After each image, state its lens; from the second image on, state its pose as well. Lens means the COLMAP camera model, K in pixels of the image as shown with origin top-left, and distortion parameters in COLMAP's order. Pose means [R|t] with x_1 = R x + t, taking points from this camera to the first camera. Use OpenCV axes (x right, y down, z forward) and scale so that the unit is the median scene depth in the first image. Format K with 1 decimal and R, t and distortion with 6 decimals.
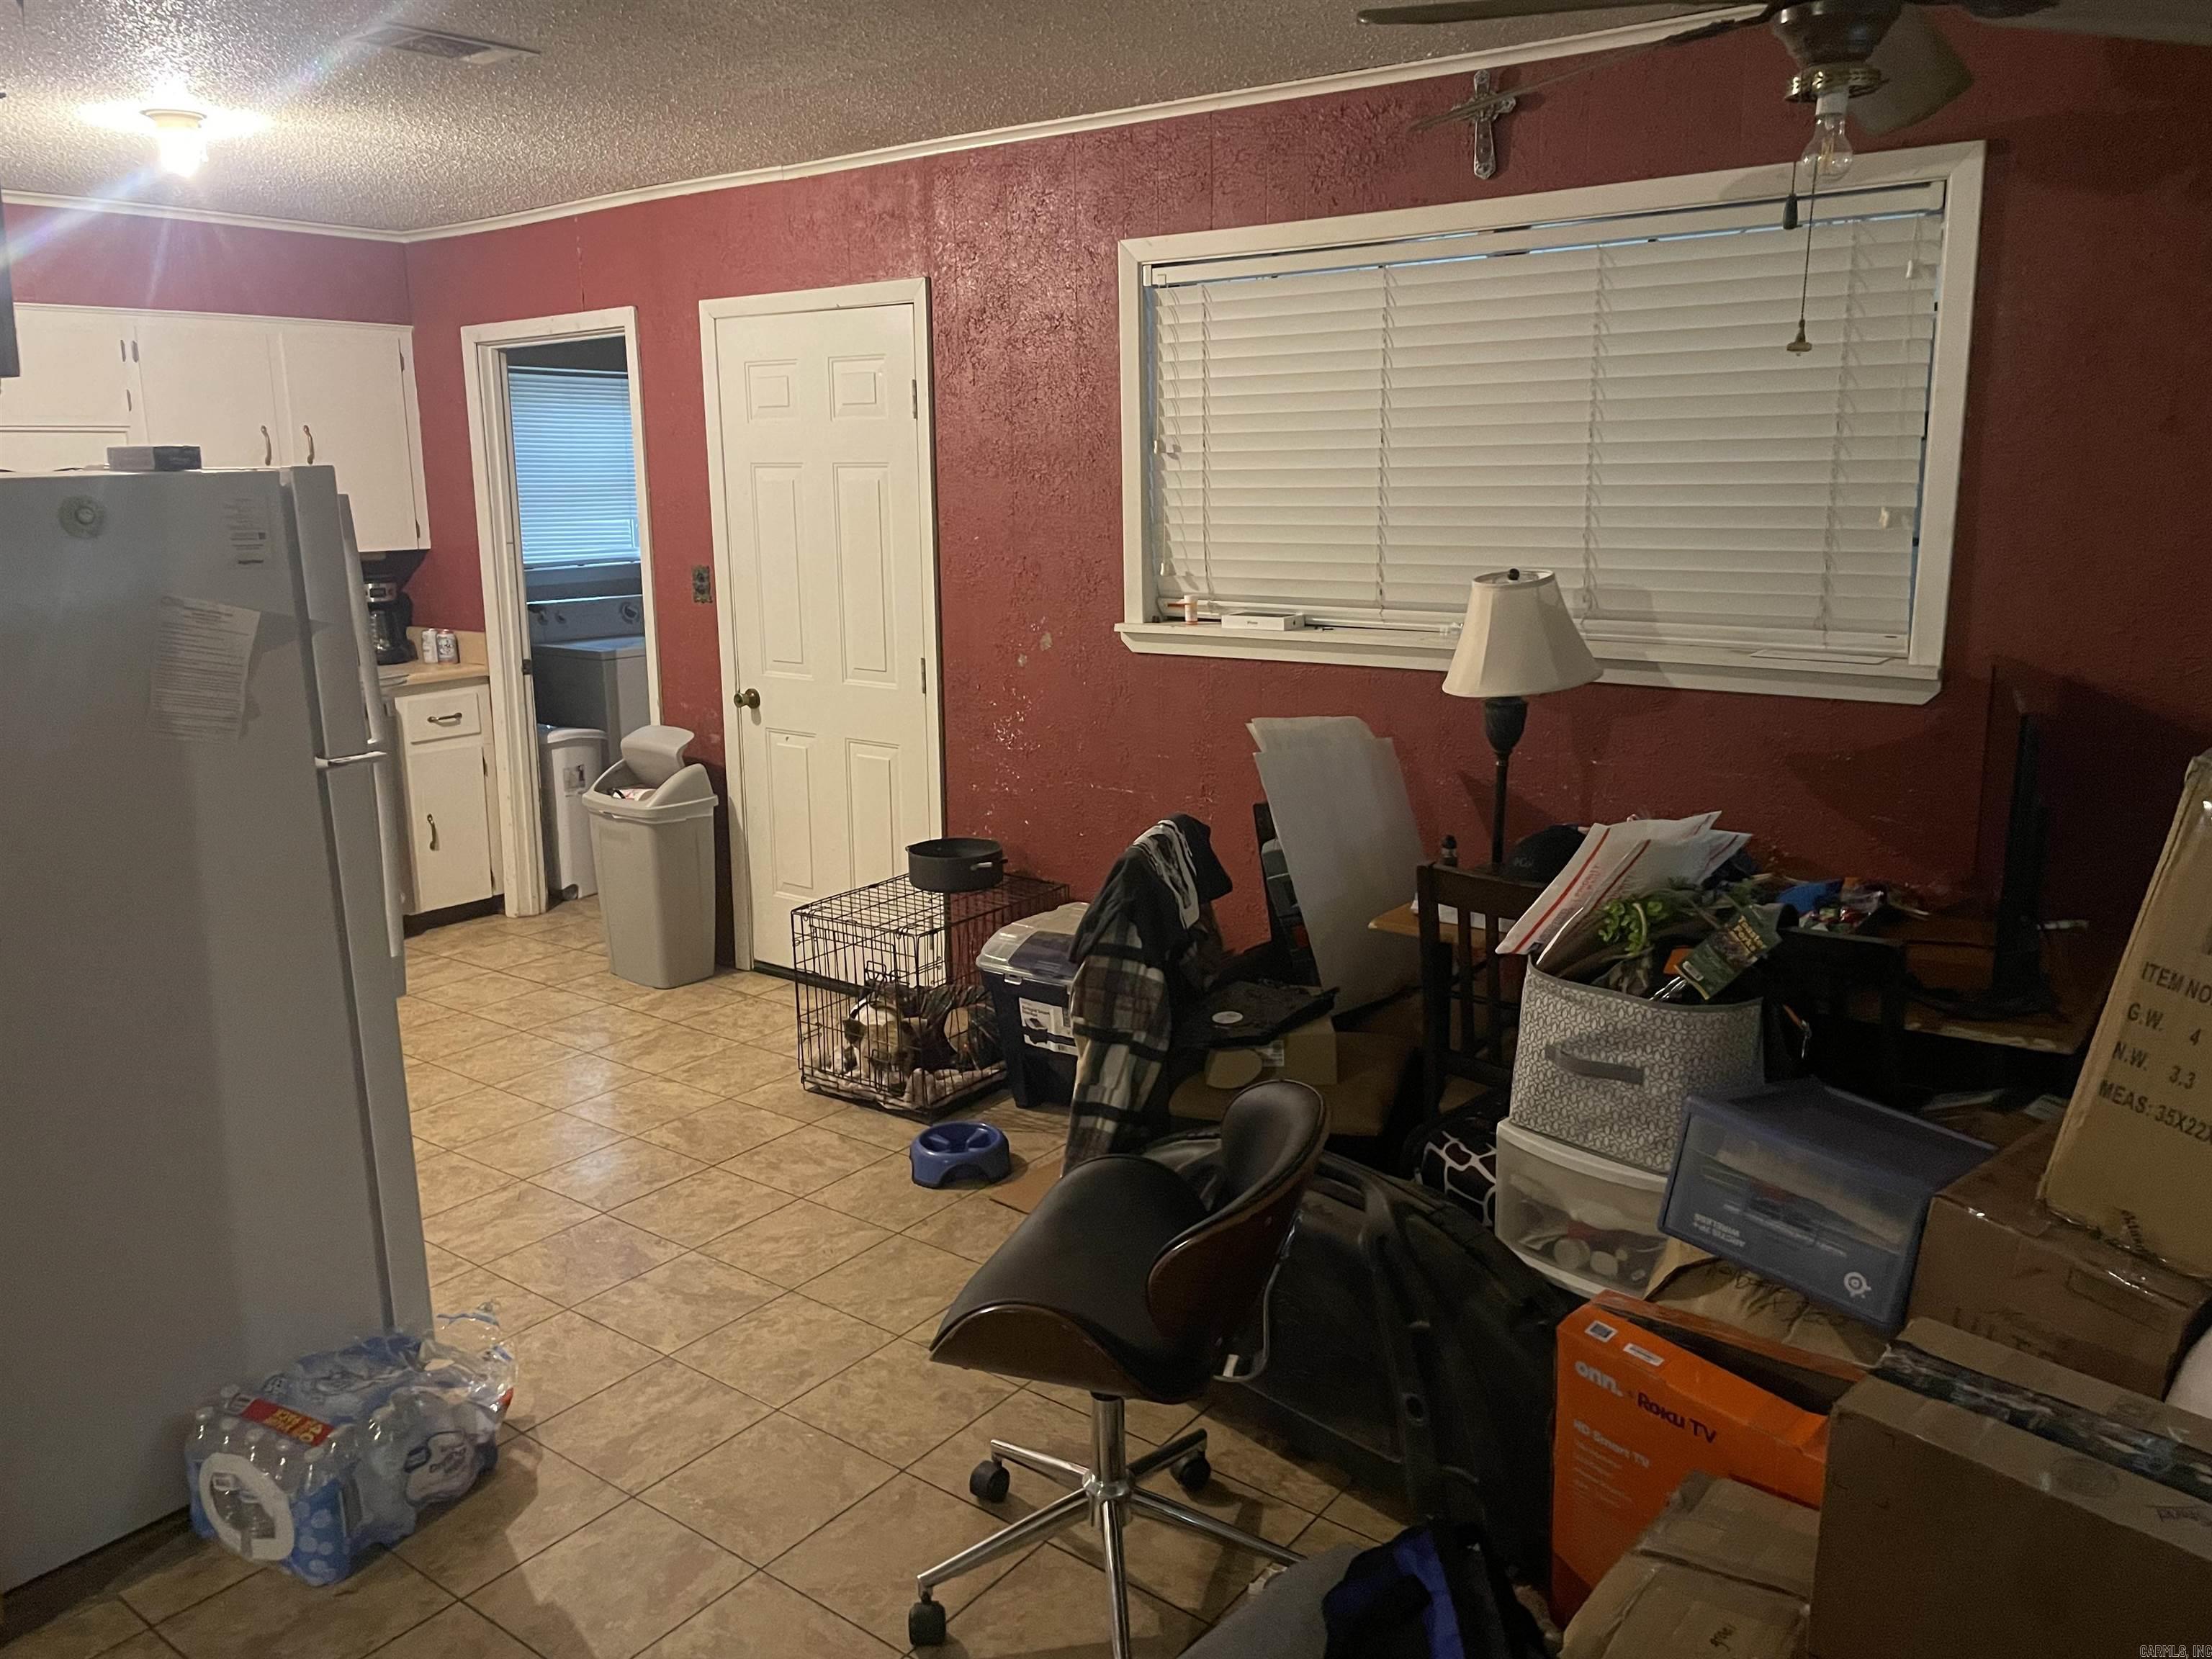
lens RADIAL K [[1685.6, 0, 1108.4], [0, 1685.6, 825.0], [0, 0, 1]] dist [0.087955, -0.106473]
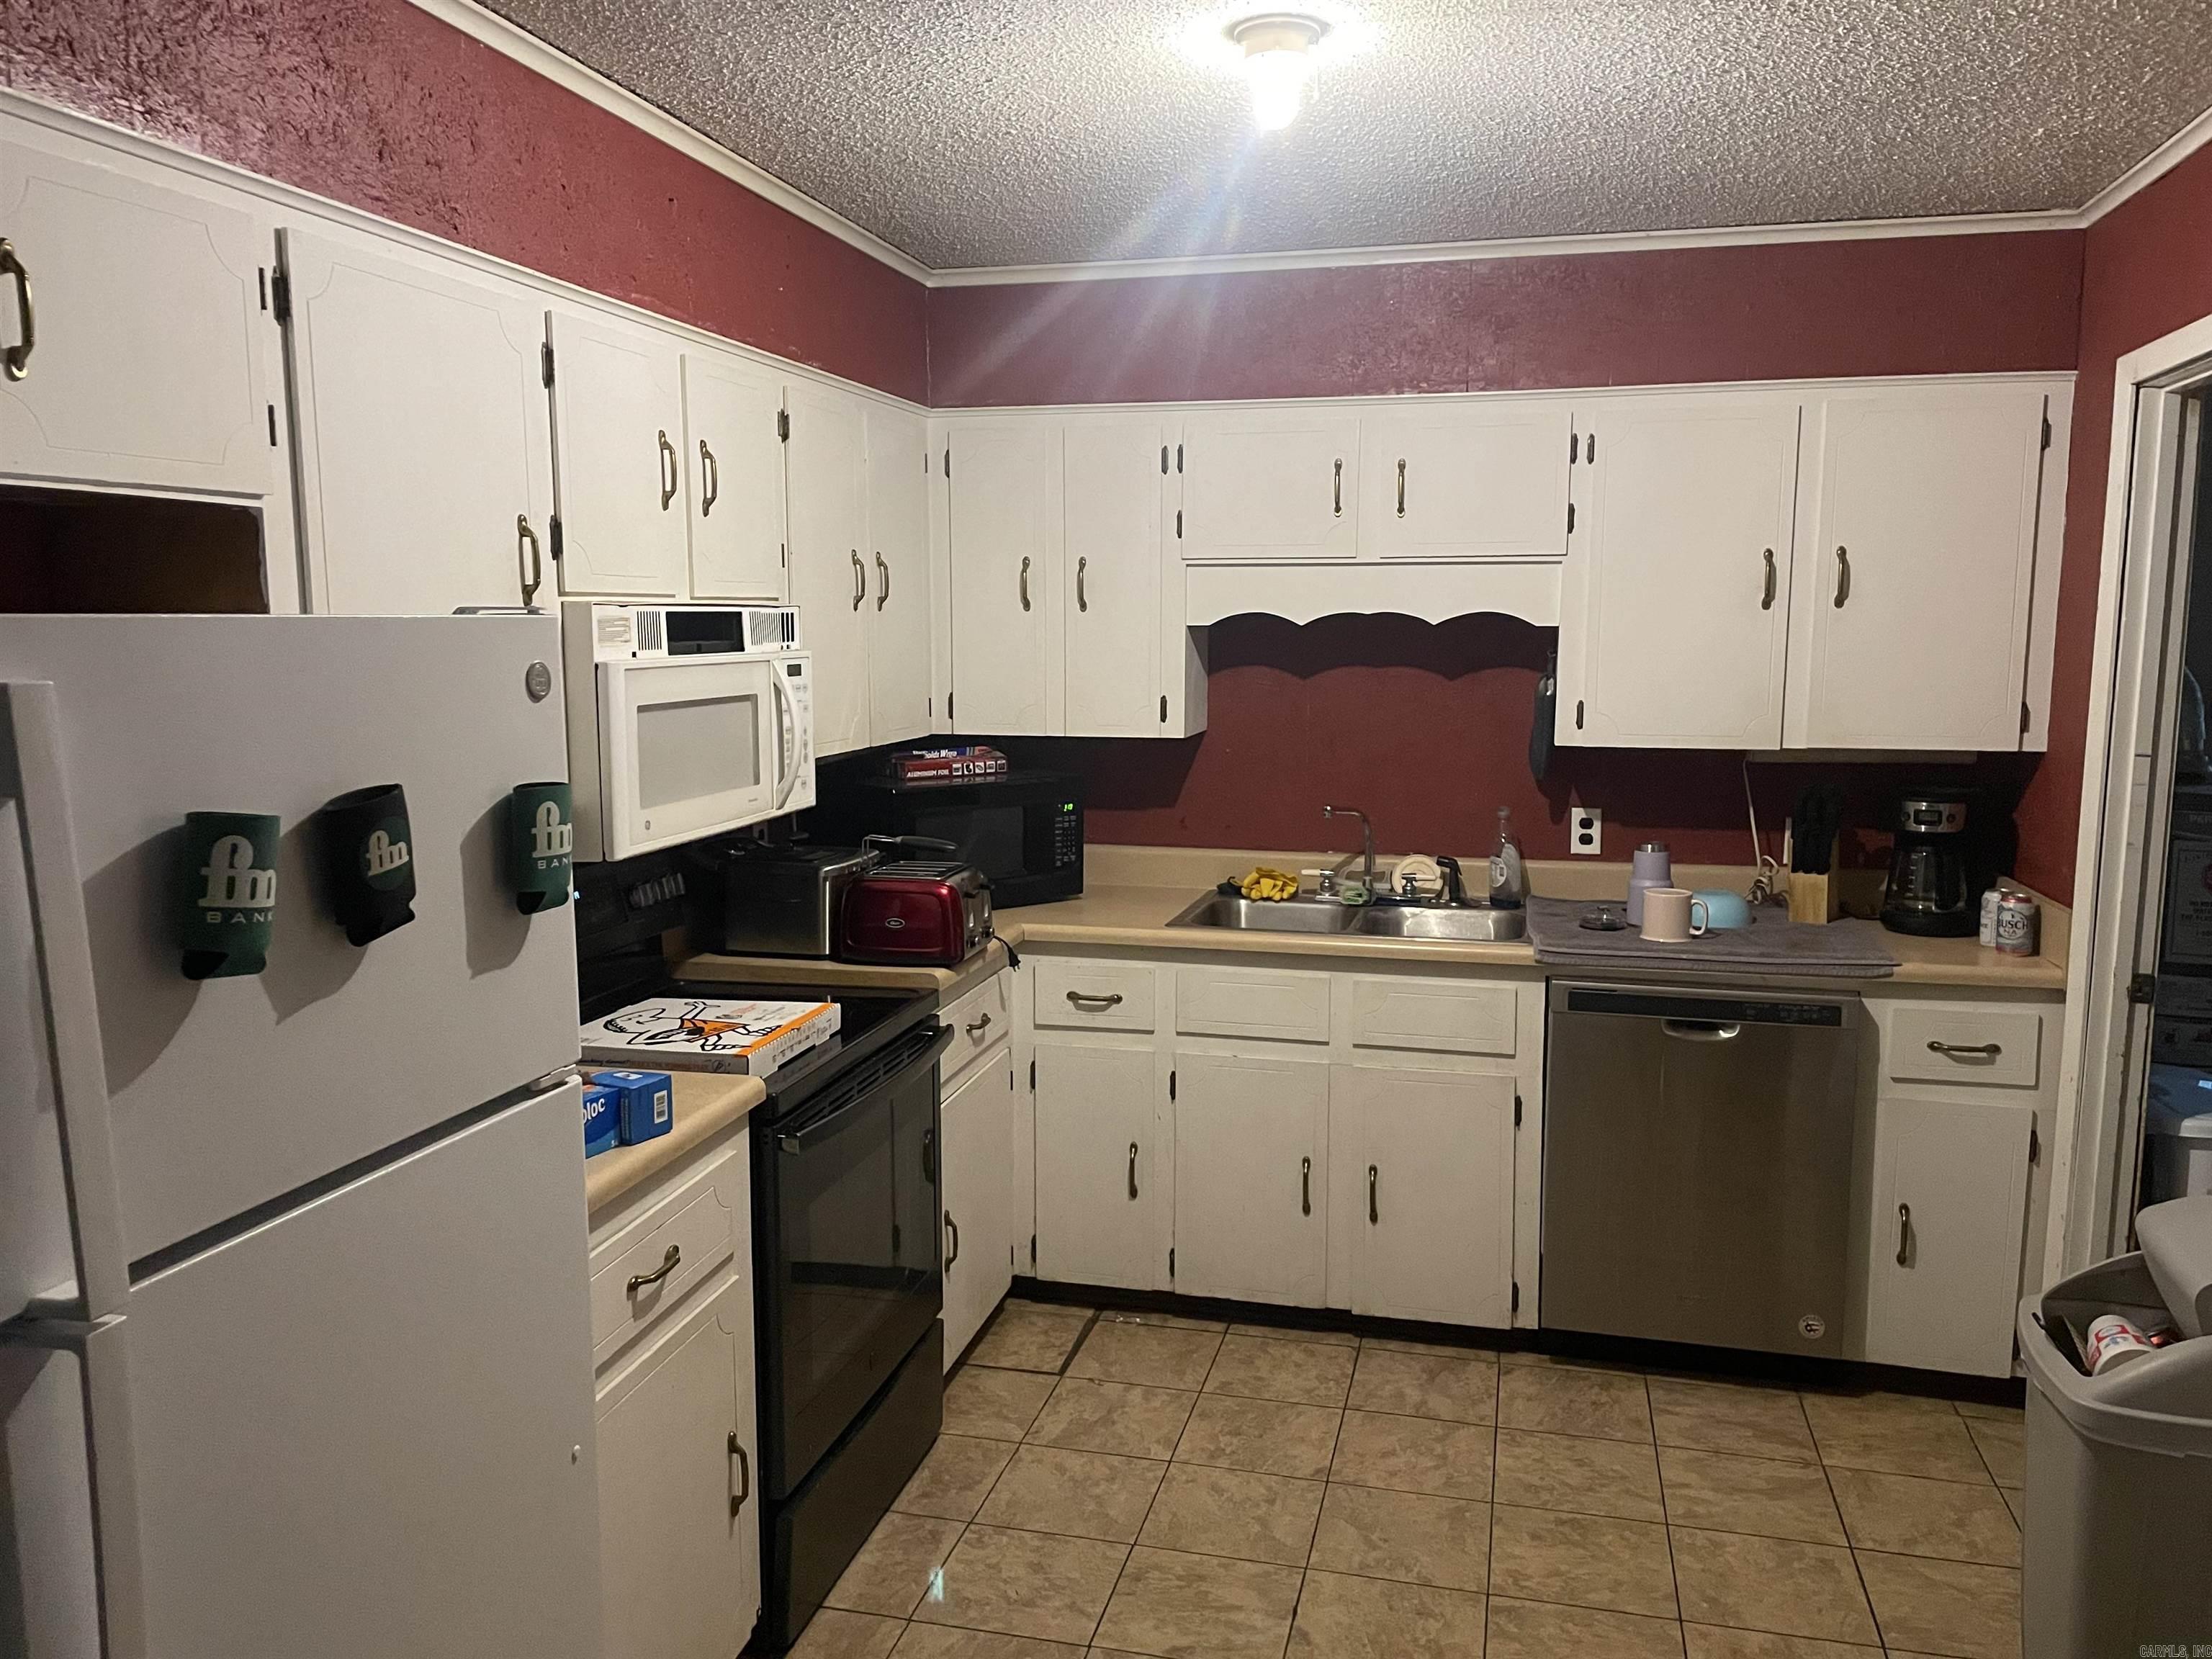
lens RADIAL K [[1685.6, 0, 1105.1], [0, 1685.6, 835.7], [0, 0, 1]] dist [0.087955, -0.106473]
pose [[0.399863, 0.132510, -0.906946, 0.004964], [-0.196940, 0.978804, 0.056180, -0.106281], [0.895167, 0.156150, 0.417485, 0.487282]]
